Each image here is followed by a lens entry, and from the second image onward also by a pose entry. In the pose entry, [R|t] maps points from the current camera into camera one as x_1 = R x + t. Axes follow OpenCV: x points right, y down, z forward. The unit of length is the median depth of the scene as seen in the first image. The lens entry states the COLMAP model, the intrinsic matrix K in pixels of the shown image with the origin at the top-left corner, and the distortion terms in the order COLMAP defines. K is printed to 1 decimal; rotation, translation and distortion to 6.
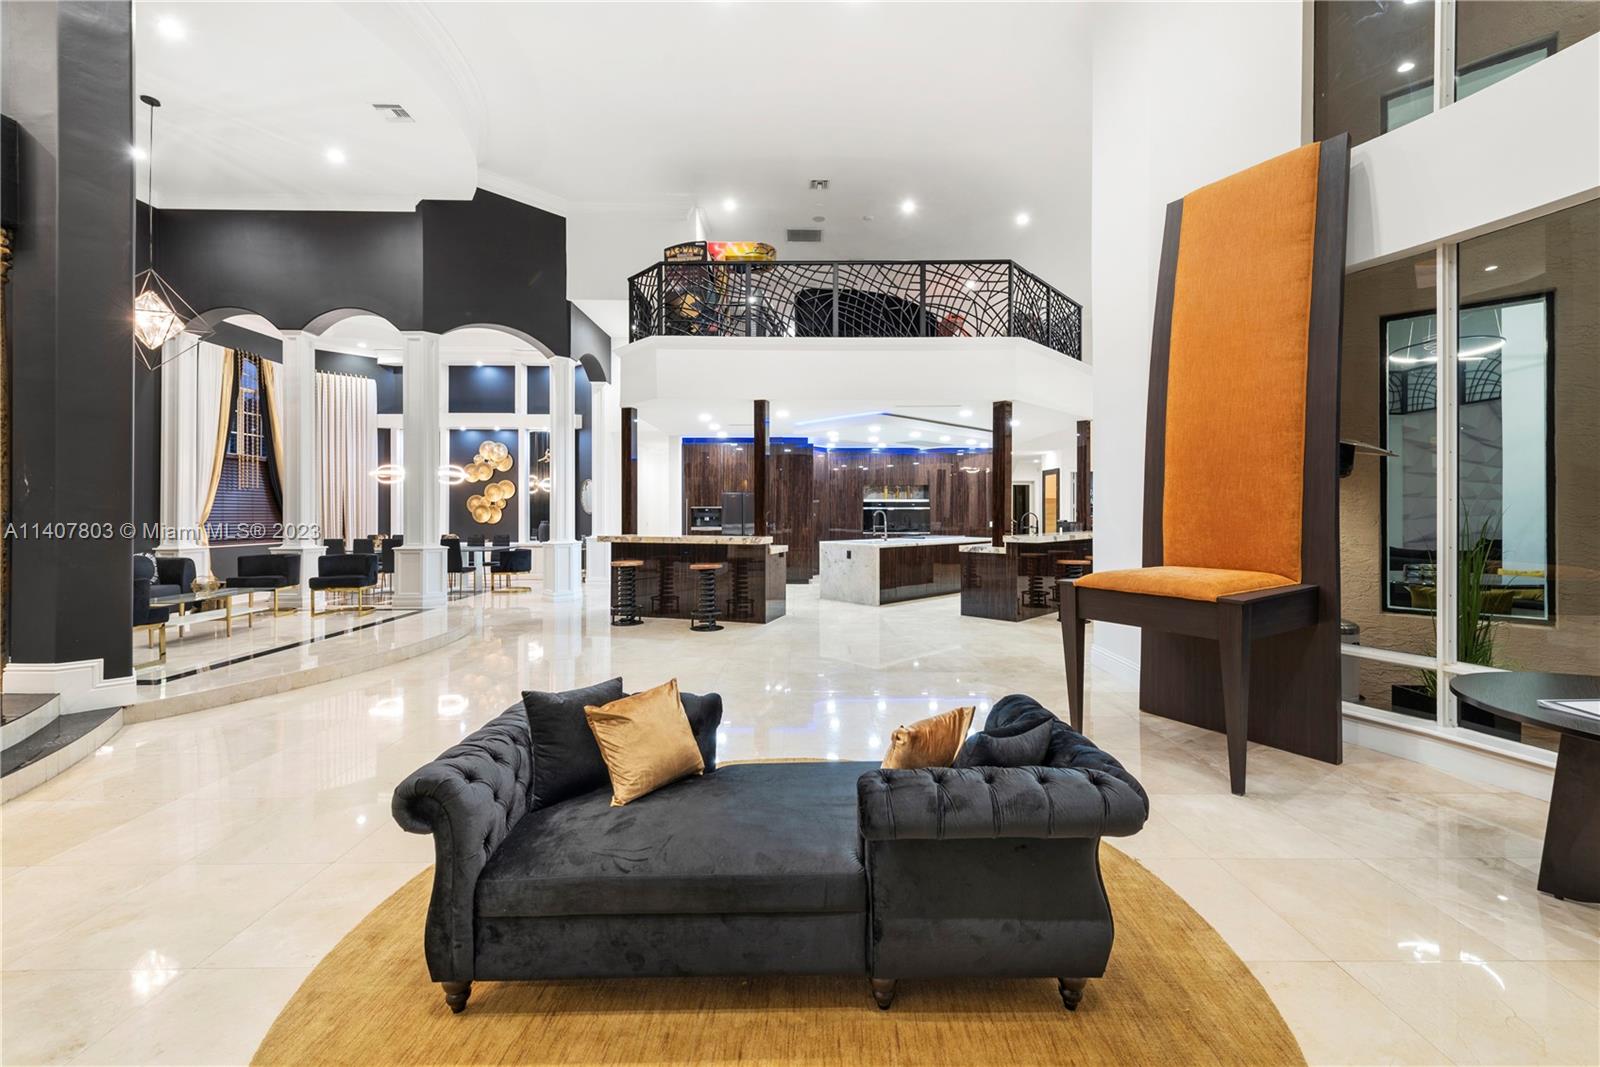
lens RADIAL K [[638.3, 0, 808.4], [0, 638.3, 514.8], [0, 0, 1]] dist [0.013253, -0.003321]
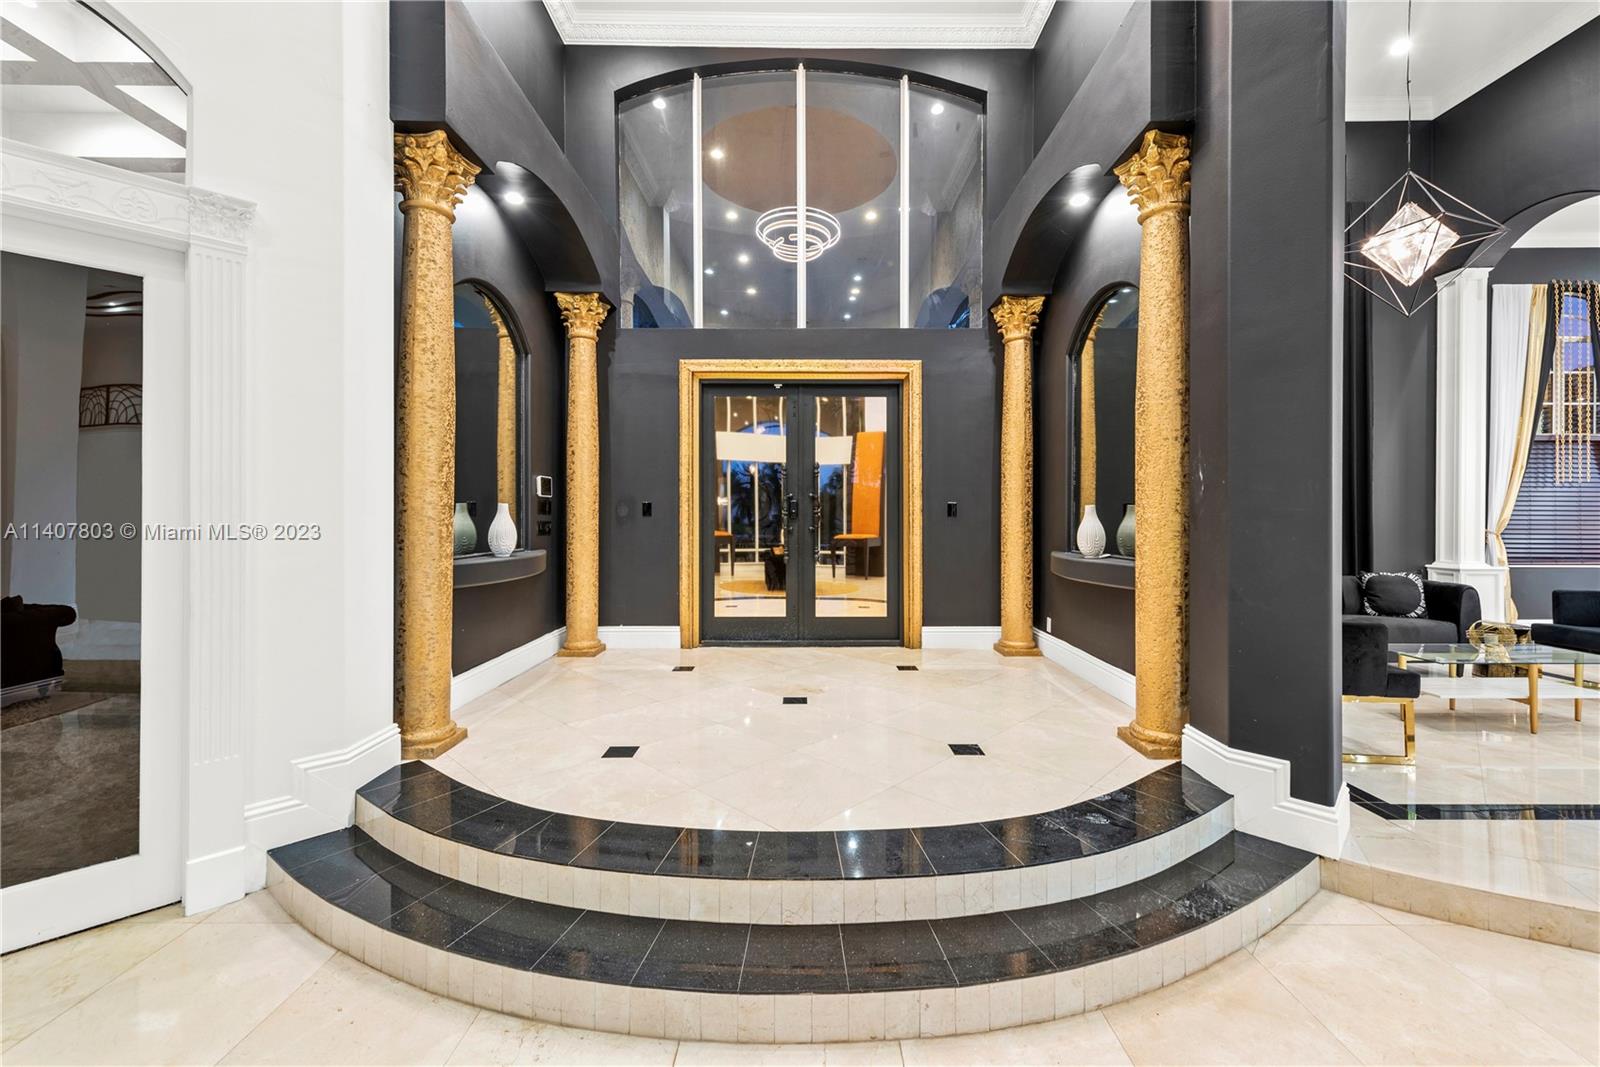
lens RADIAL K [[638.3, 0, 797.9], [0, 638.3, 509.8], [0, 0, 1]] dist [0.013253, -0.003321]
pose [[-0.020353, -0.009174, -0.999751, -0.205305], [-0.007354, 0.999932, -0.009026, -0.001468], [0.999766, 0.007169, -0.020419, 0.235291]]
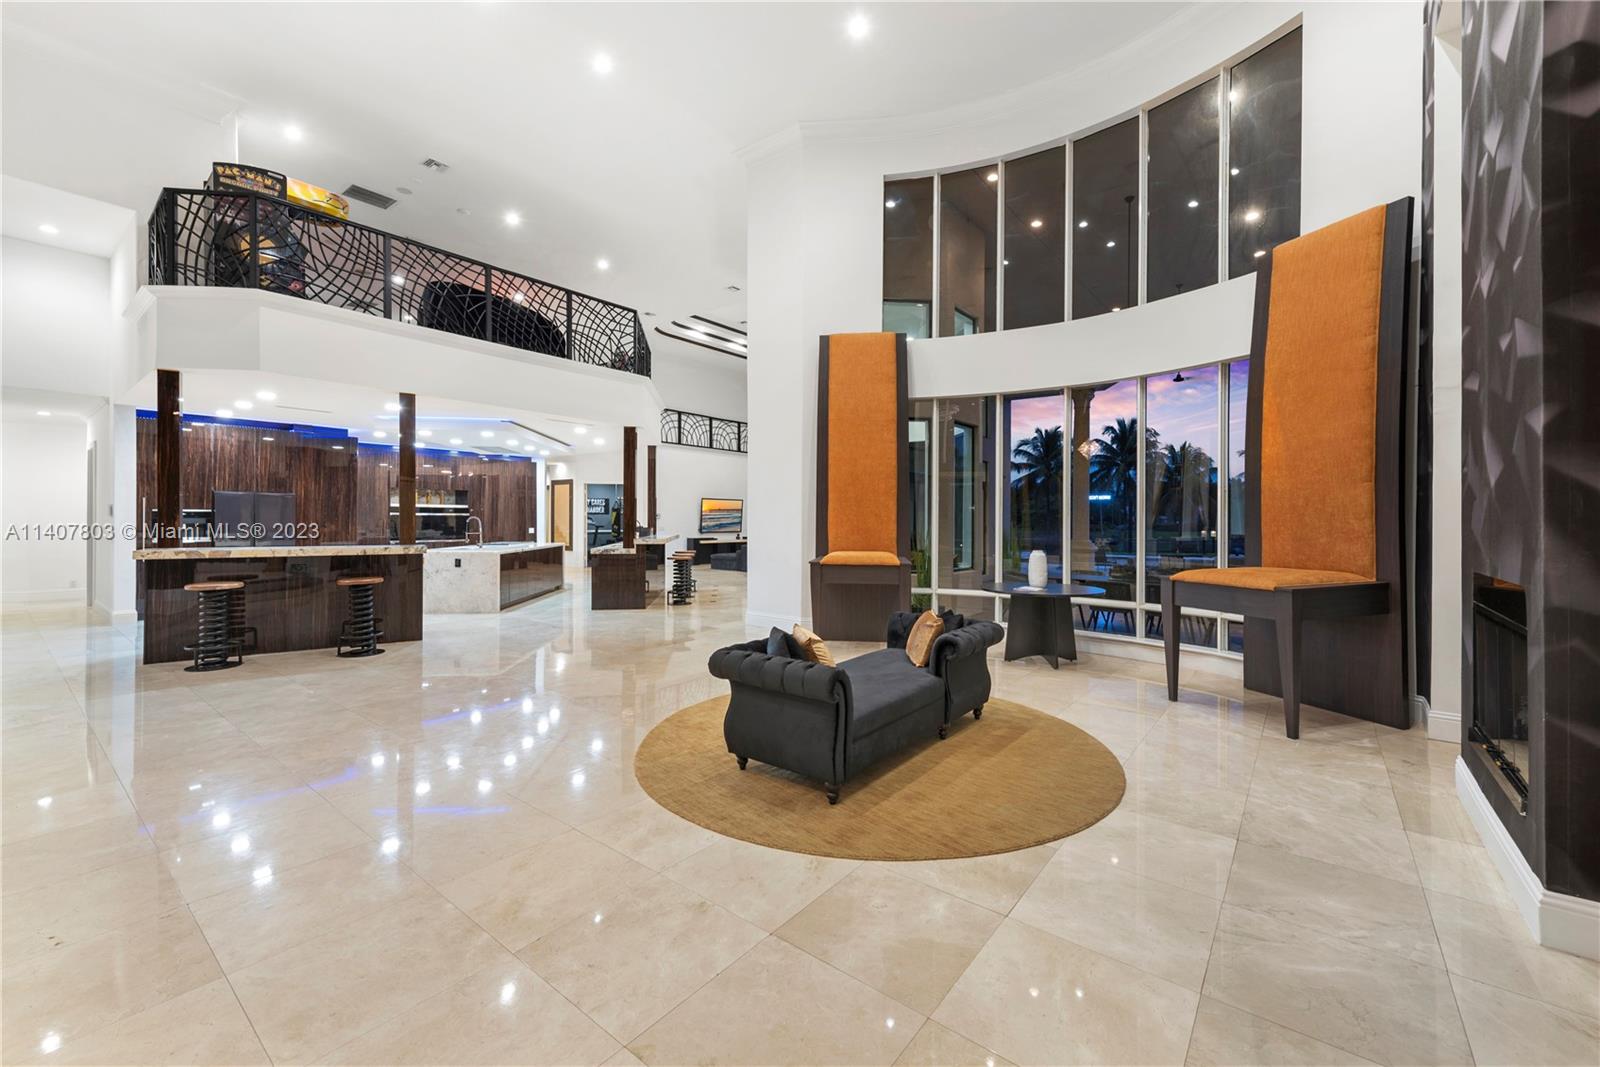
lens RADIAL K [[638.3, 0, 809.9], [0, 638.3, 526.8], [0, 0, 1]] dist [0.013253, -0.003321]
pose [[0.620555, -0.004507, 0.784150, -0.360350], [-0.001443, 0.999975, 0.006890, 0.000707], [-0.784162, -0.005407, 0.620533, -0.005078]]
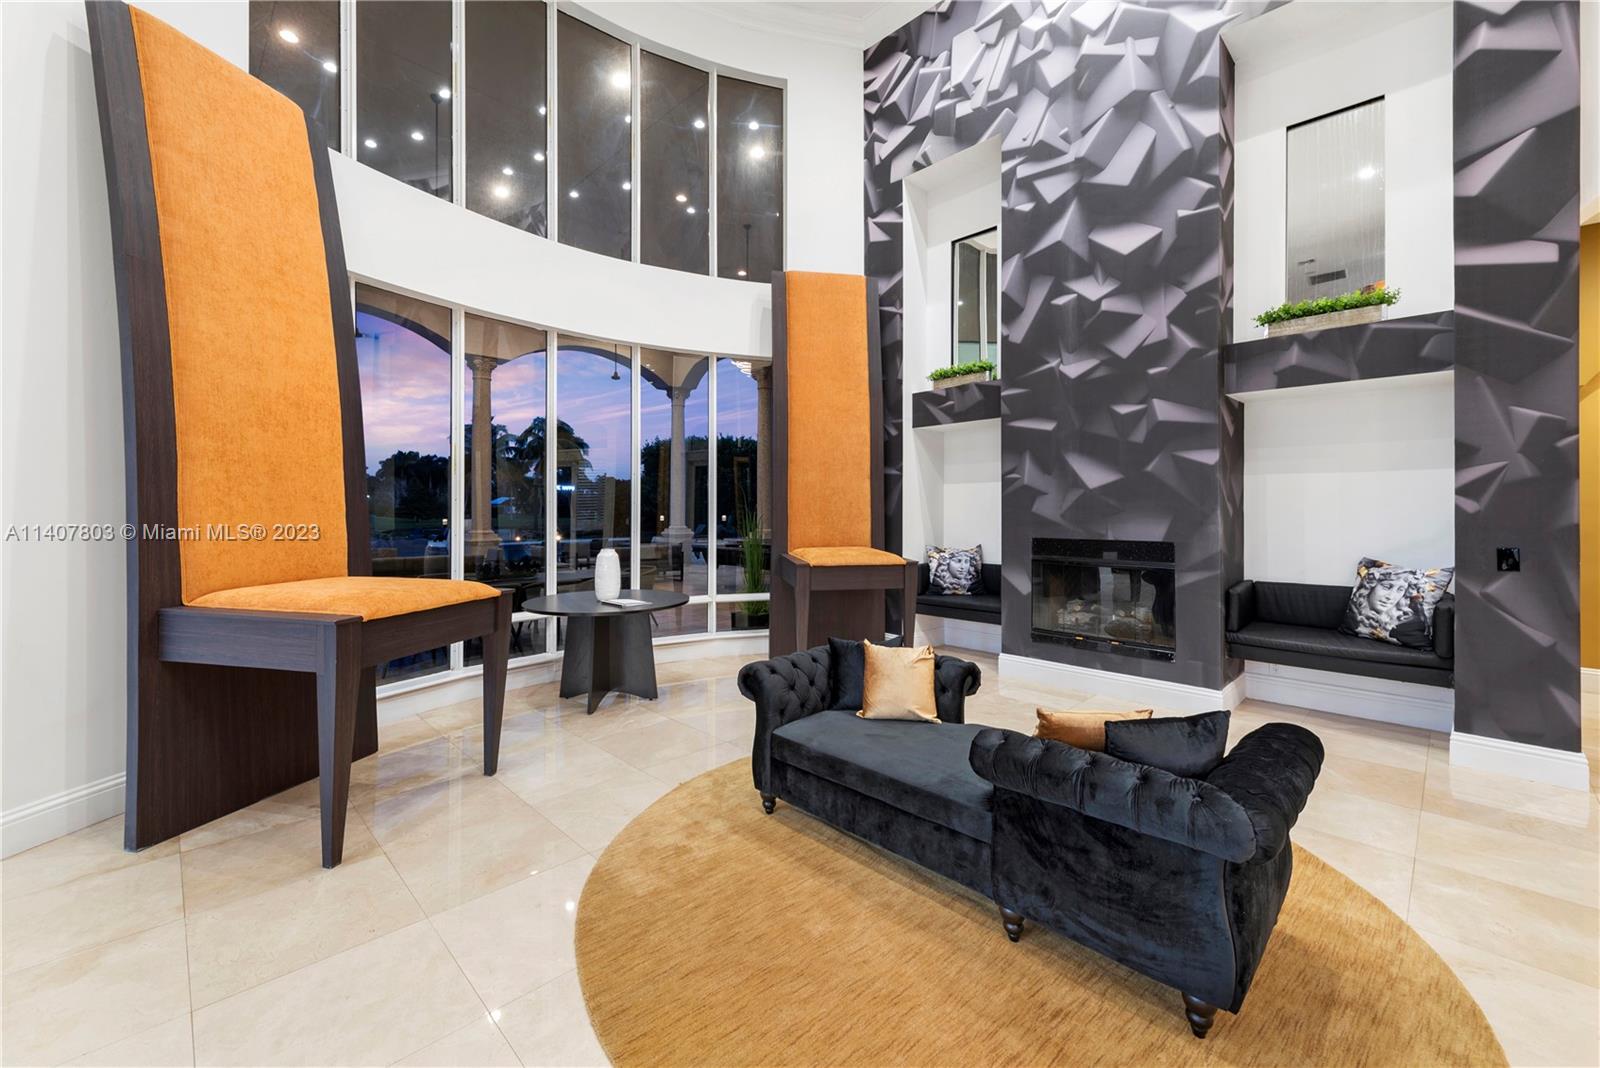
lens RADIAL K [[638.3, 0, 796.5], [0, 638.3, 509.0], [0, 0, 1]] dist [0.013253, -0.003321]
pose [[-0.693018, 0.000519, 0.720920, -0.149483], [0.005632, 0.999973, 0.004695, -0.002501], [-0.720898, 0.007314, -0.693002, 0.447909]]
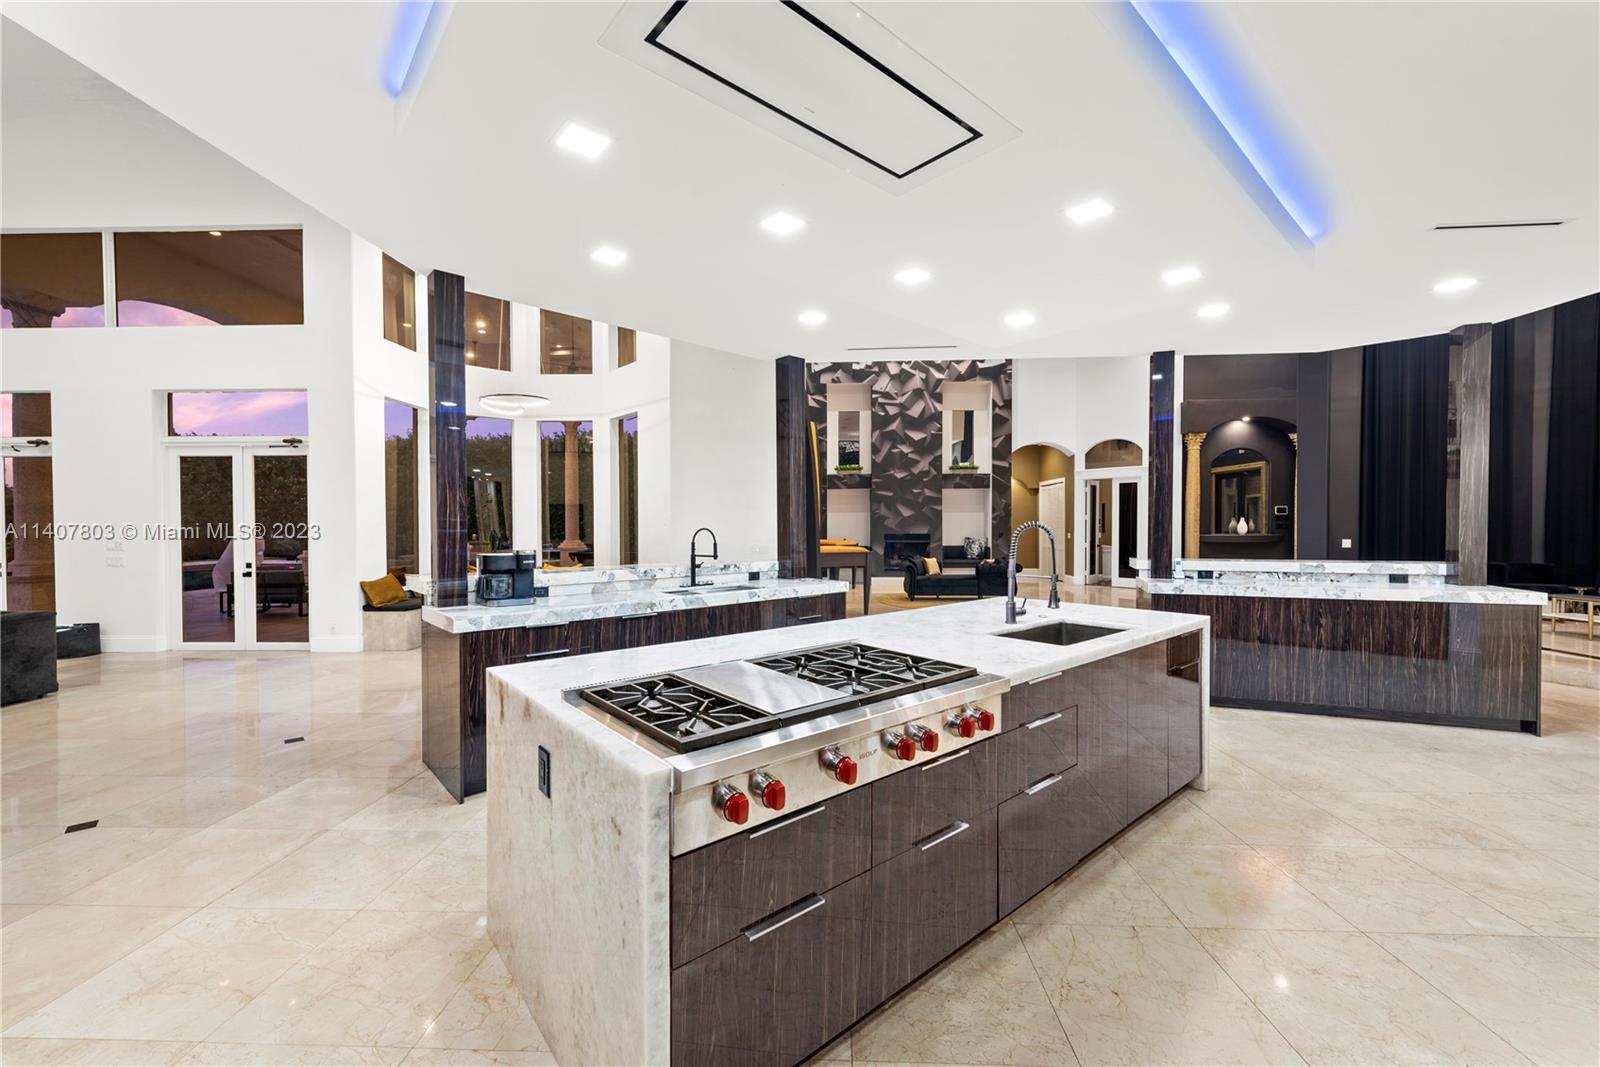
lens RADIAL K [[638.2, 0, 798.0], [0, 638.2, 528.5], [0, 0, 1]] dist [0.007427, -0.001008]
pose [[-0.998744, 0.003243, 0.049994, 0.222000], [0.004001, 0.999878, 0.015067, -0.011088], [-0.049939, 0.015249, -0.998636, 1.406184]]
